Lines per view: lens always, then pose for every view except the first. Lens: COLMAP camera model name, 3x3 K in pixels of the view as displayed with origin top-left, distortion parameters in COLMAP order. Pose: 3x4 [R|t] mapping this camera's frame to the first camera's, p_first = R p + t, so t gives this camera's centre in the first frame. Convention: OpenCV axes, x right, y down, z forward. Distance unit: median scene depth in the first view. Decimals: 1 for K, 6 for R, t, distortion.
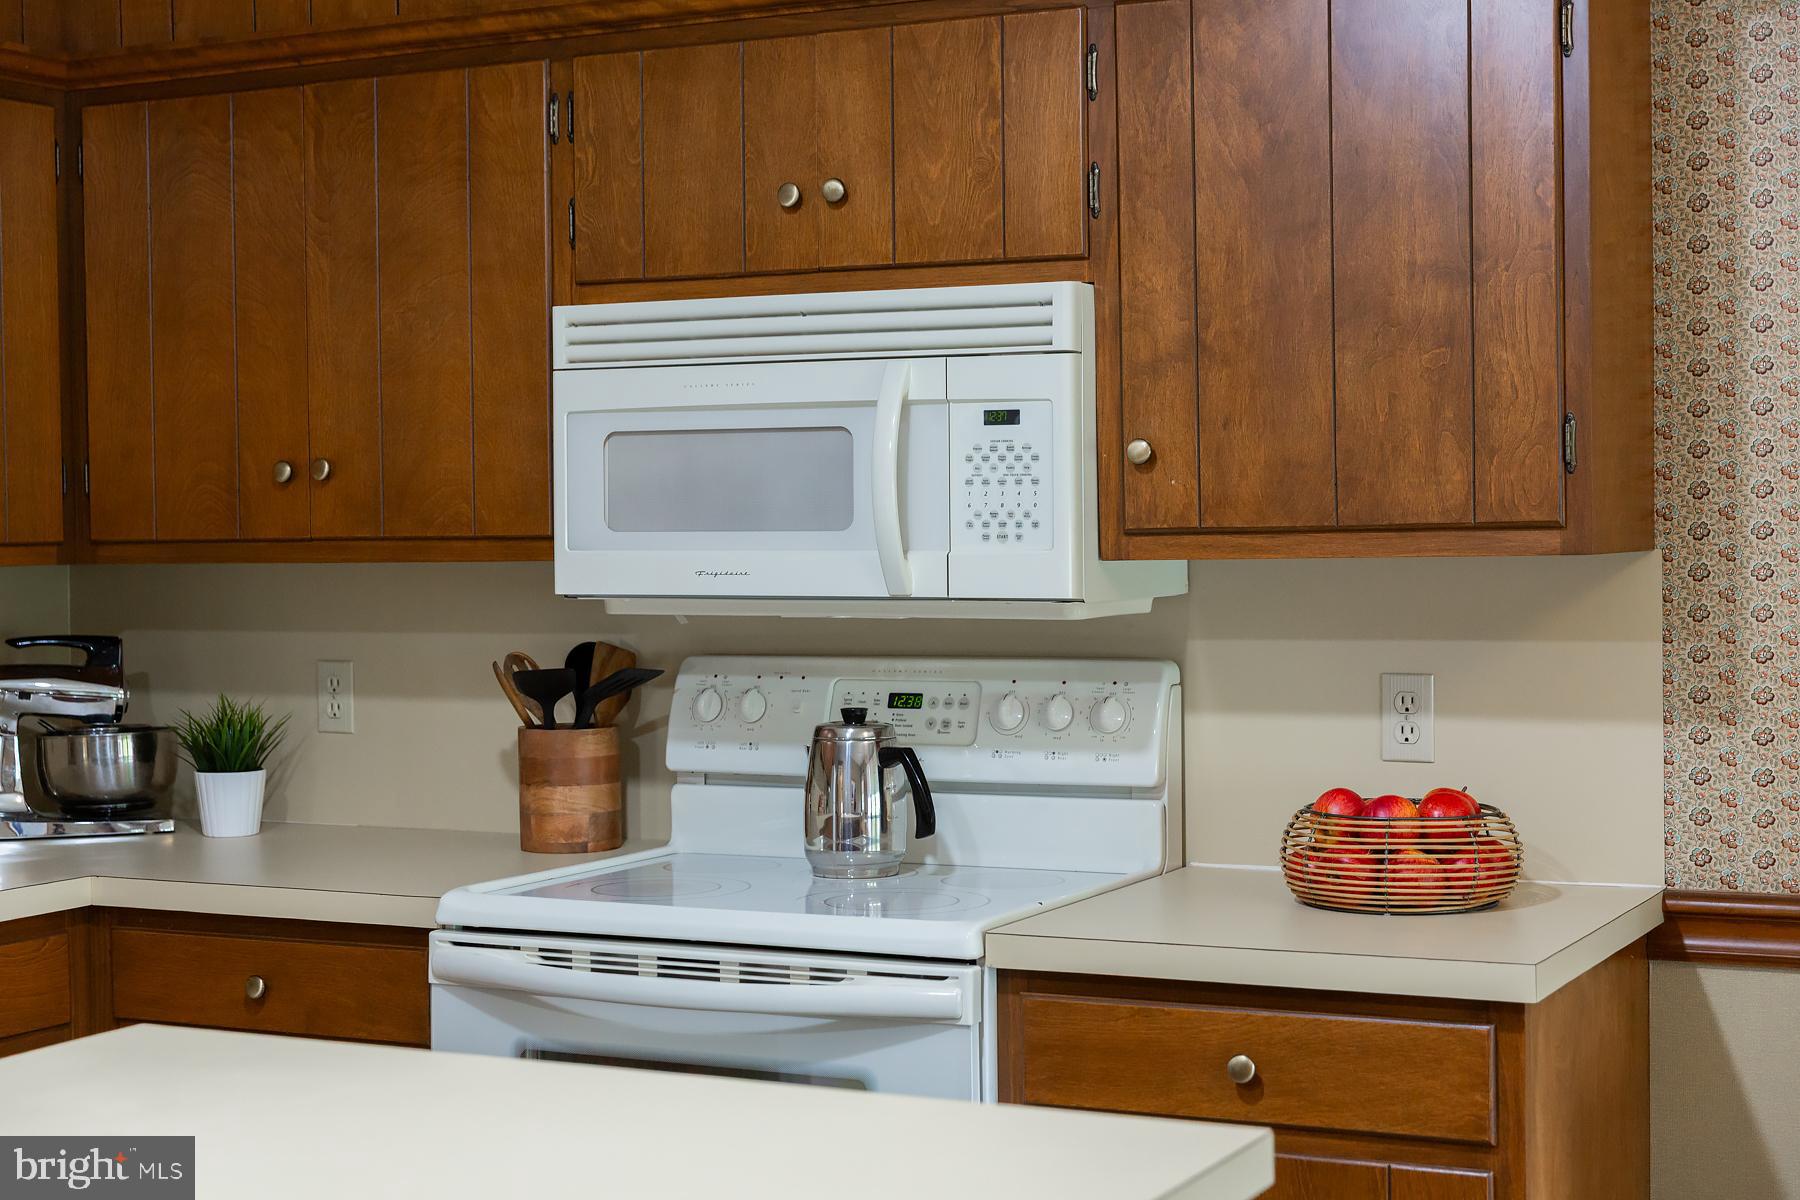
lens RADIAL K [[2815.8, 0, 900.0], [0, 2815.8, 600.0], [0, 0, 1]] dist [0.002265, 0.046674]
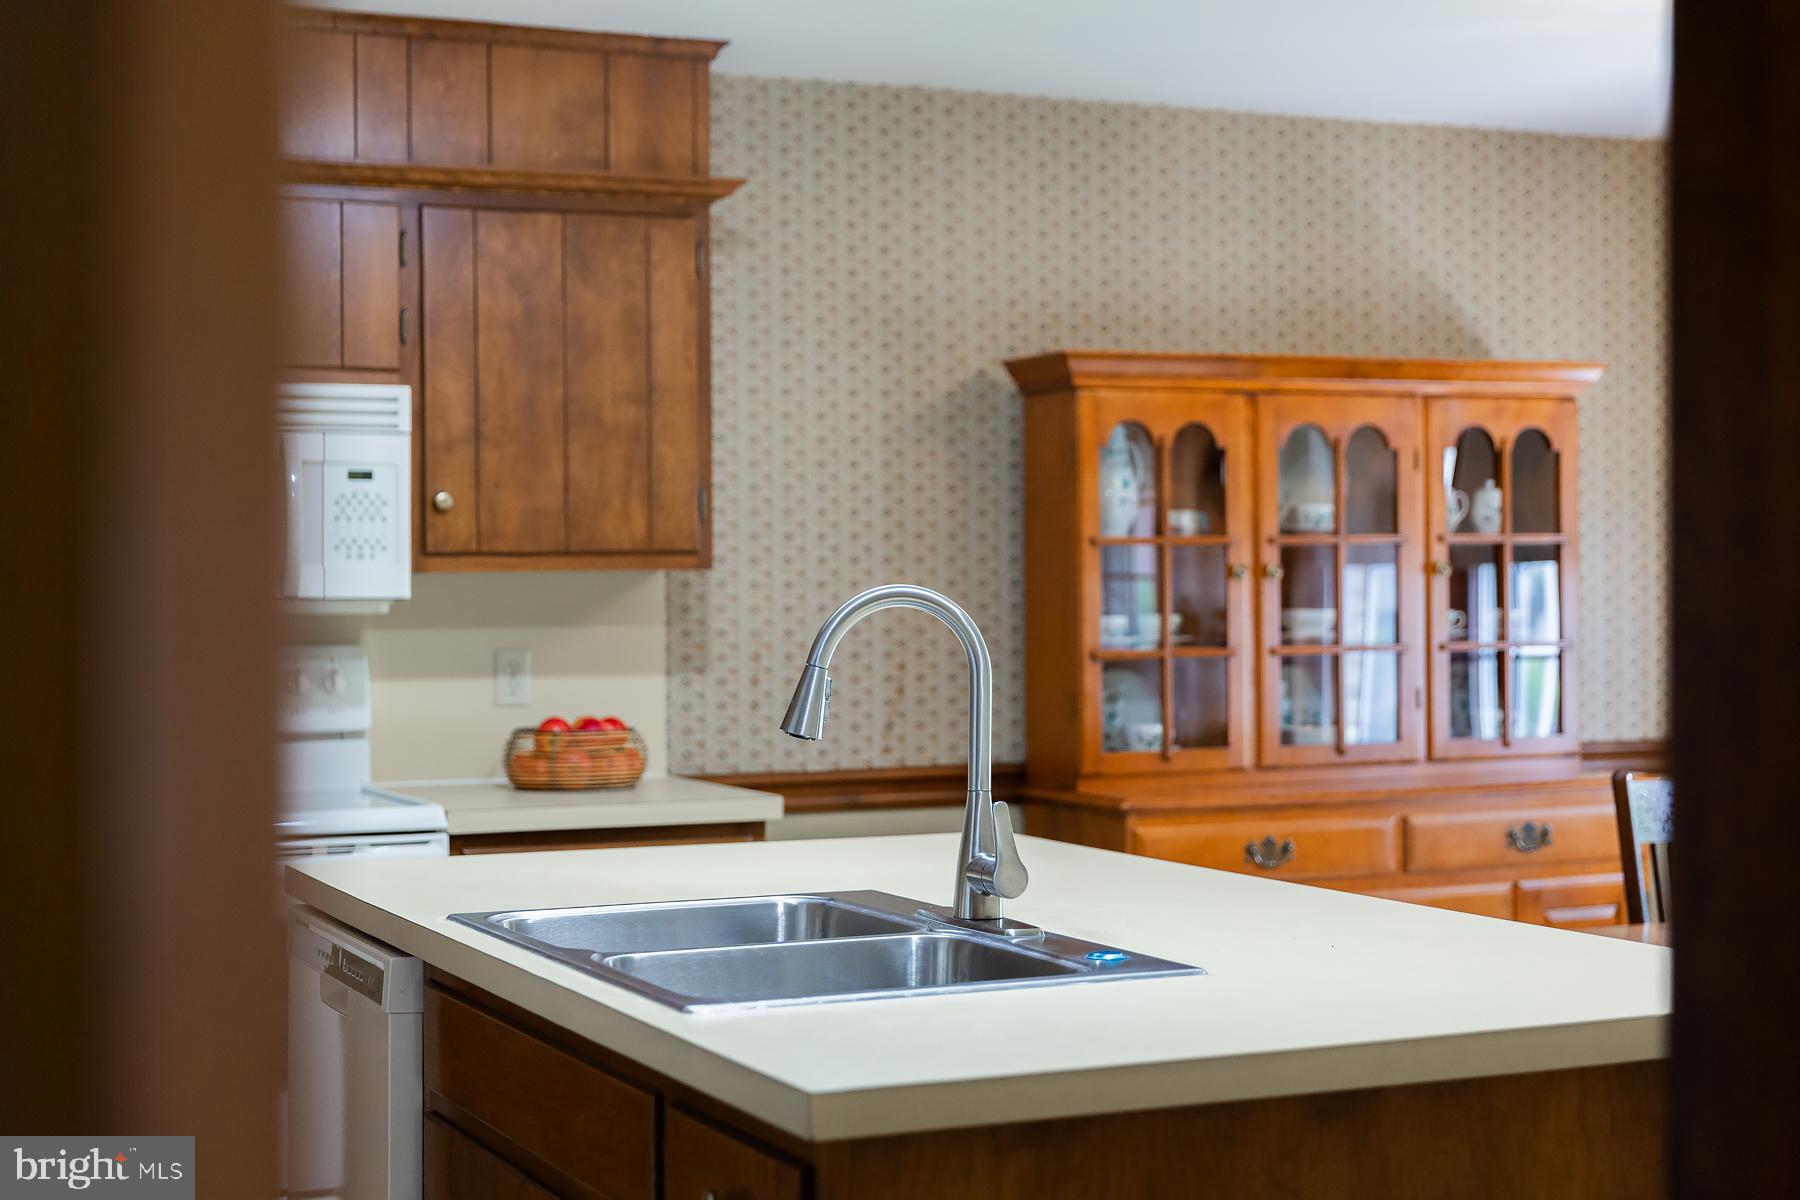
lens RADIAL K [[2815.8, 0, 900.0], [0, 2815.8, 600.0], [0, 0, 1]] dist [0.002265, 0.046674]
pose [[0.643726, 0.002155, 0.765253, -0.917602], [0.019745, 0.999616, -0.019424, 0.035191], [-0.765002, 0.027614, 0.643436, -0.168877]]
